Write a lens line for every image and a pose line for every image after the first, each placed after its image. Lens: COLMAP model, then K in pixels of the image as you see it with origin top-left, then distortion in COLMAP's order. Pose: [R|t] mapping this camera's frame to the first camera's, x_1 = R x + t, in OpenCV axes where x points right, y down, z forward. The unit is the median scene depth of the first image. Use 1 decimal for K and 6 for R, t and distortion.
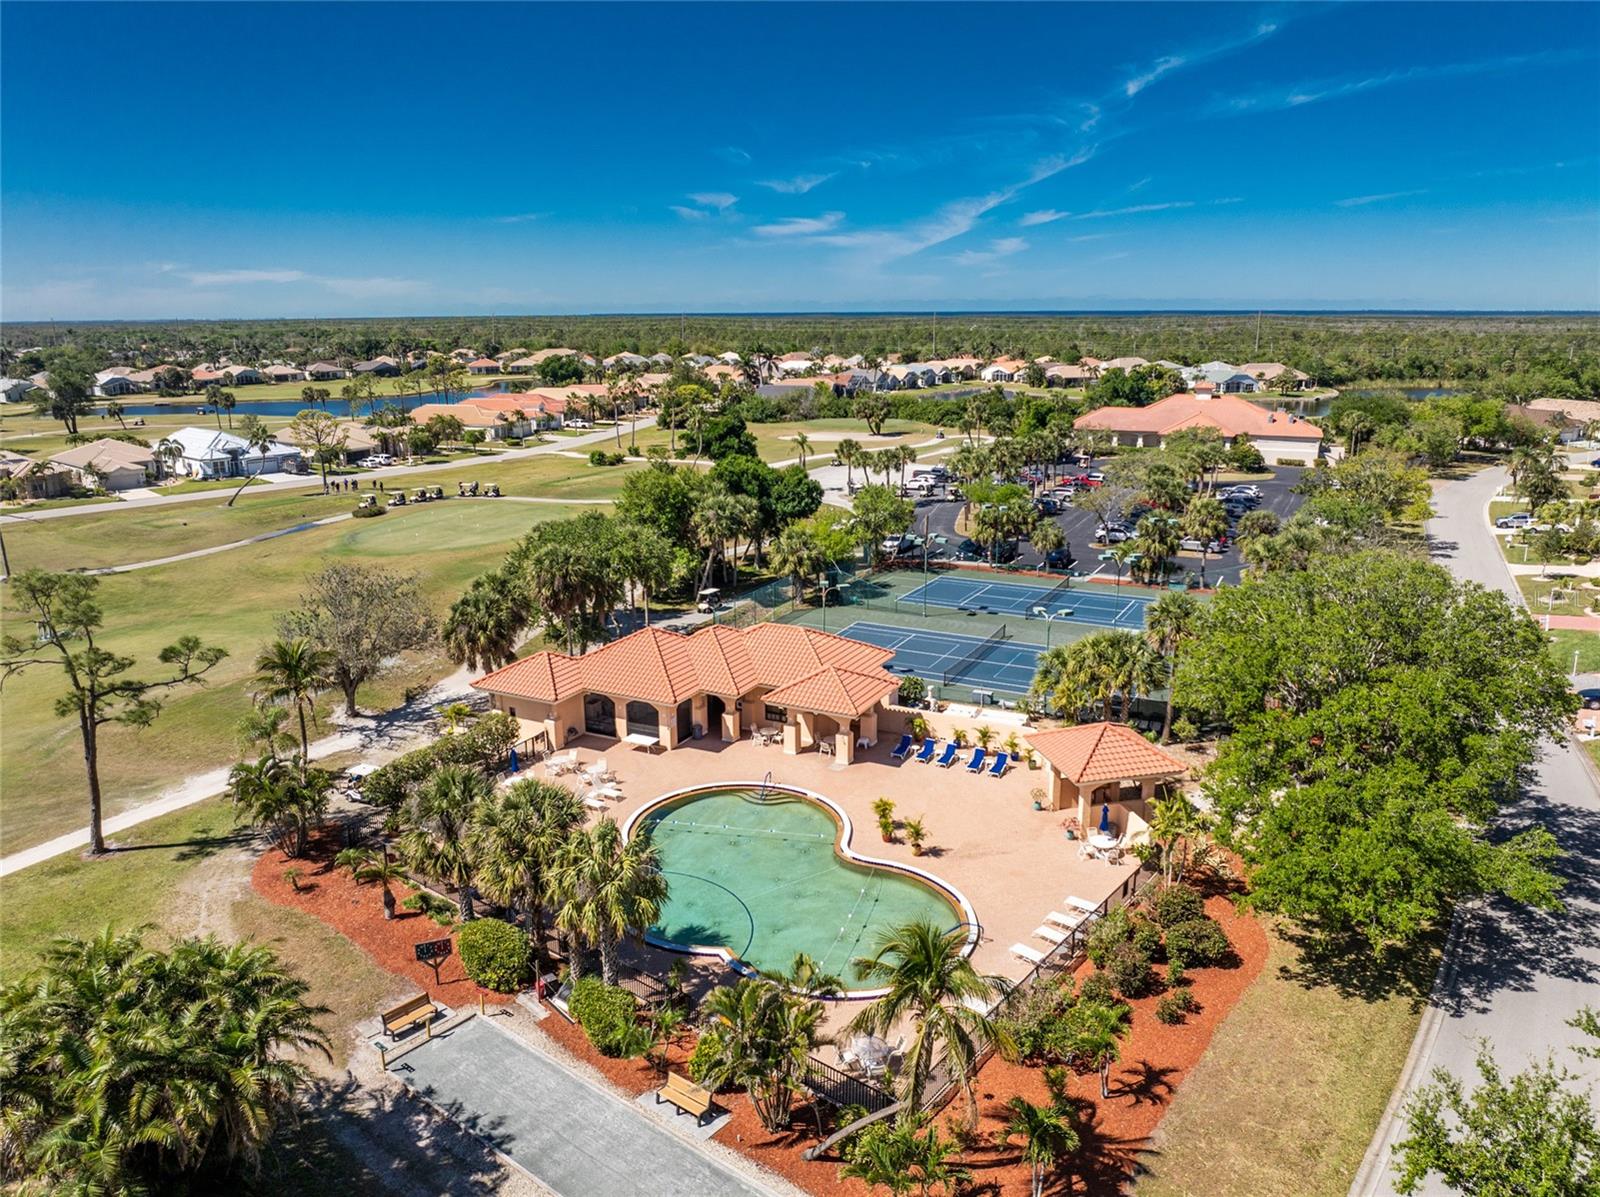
lens RADIAL K [[1135.4, 0, 803.0], [0, 1135.4, 598.0], [0, 0, 1]] dist [-0.034872, -0.007175]
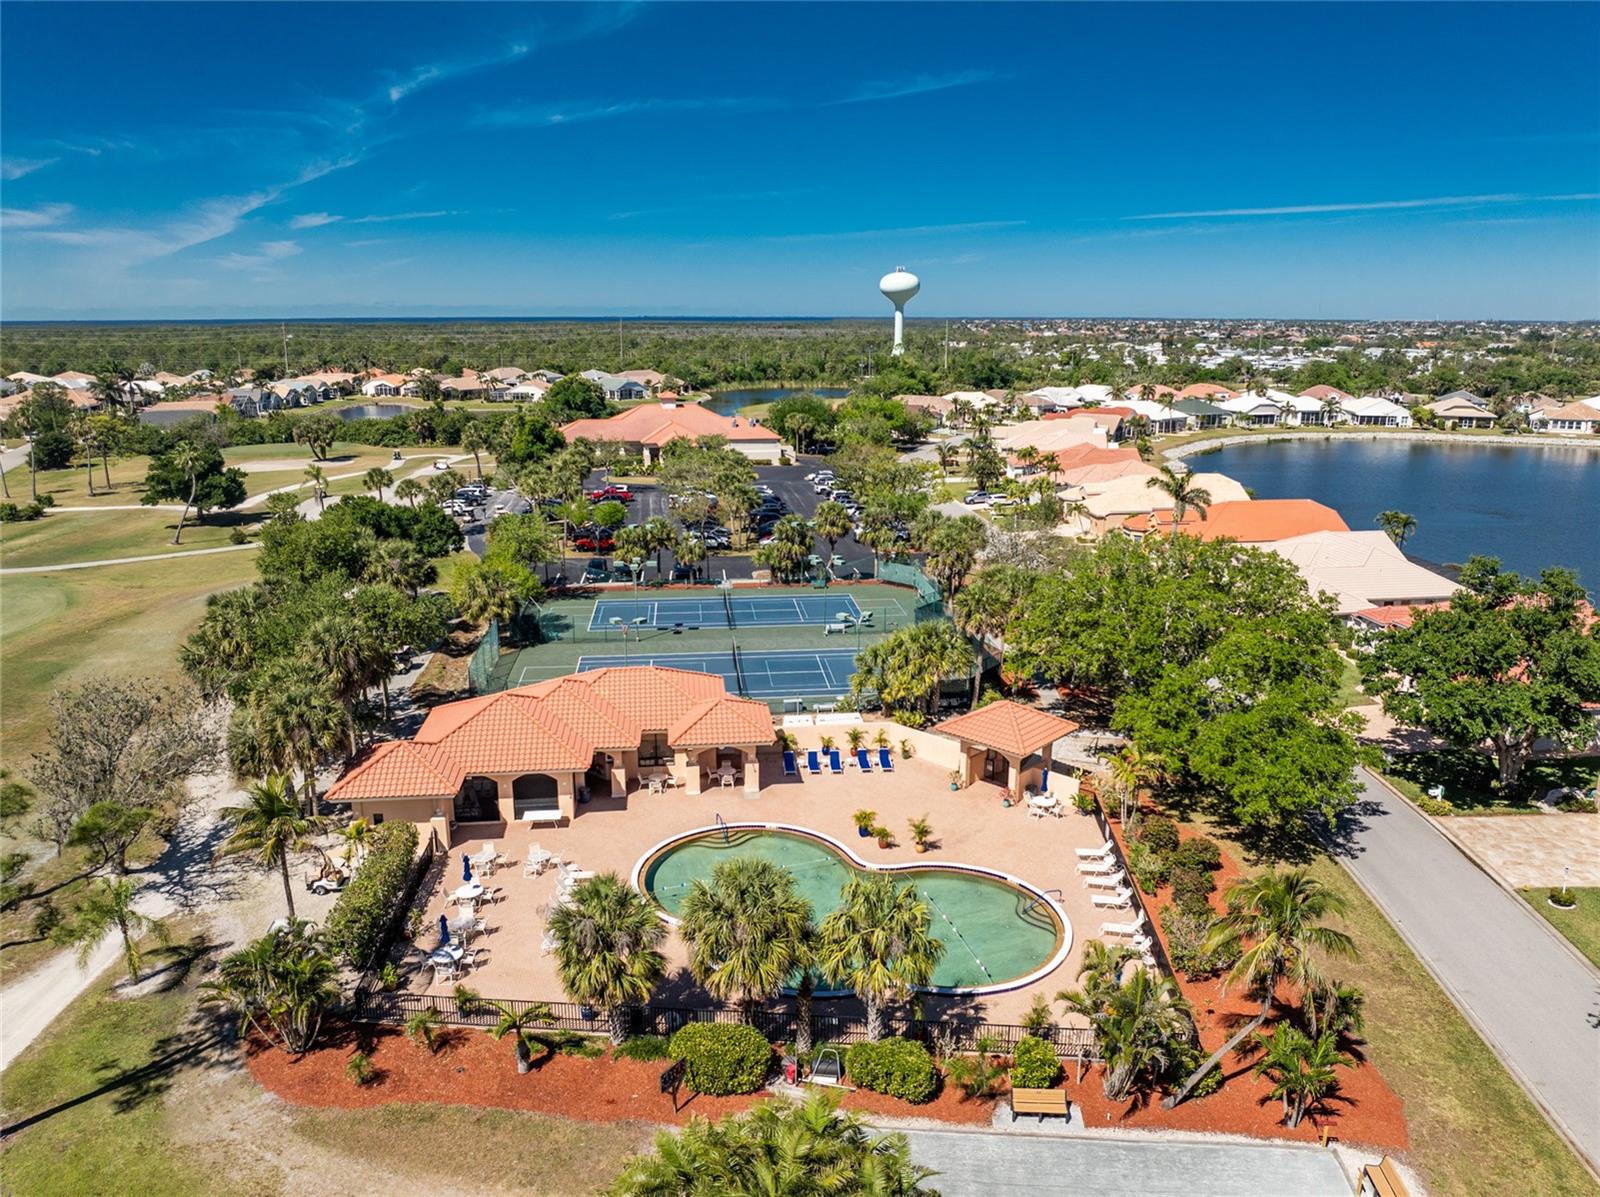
lens RADIAL K [[1135.4, 0, 803.0], [0, 1135.4, 598.0], [0, 0, 1]] dist [-0.034872, -0.007175]
pose [[0.829301, -0.125489, 0.544530, -0.269730], [0.128662, 0.991157, 0.032469, -0.030447], [-0.543789, 0.043133, 0.838113, 0.072883]]
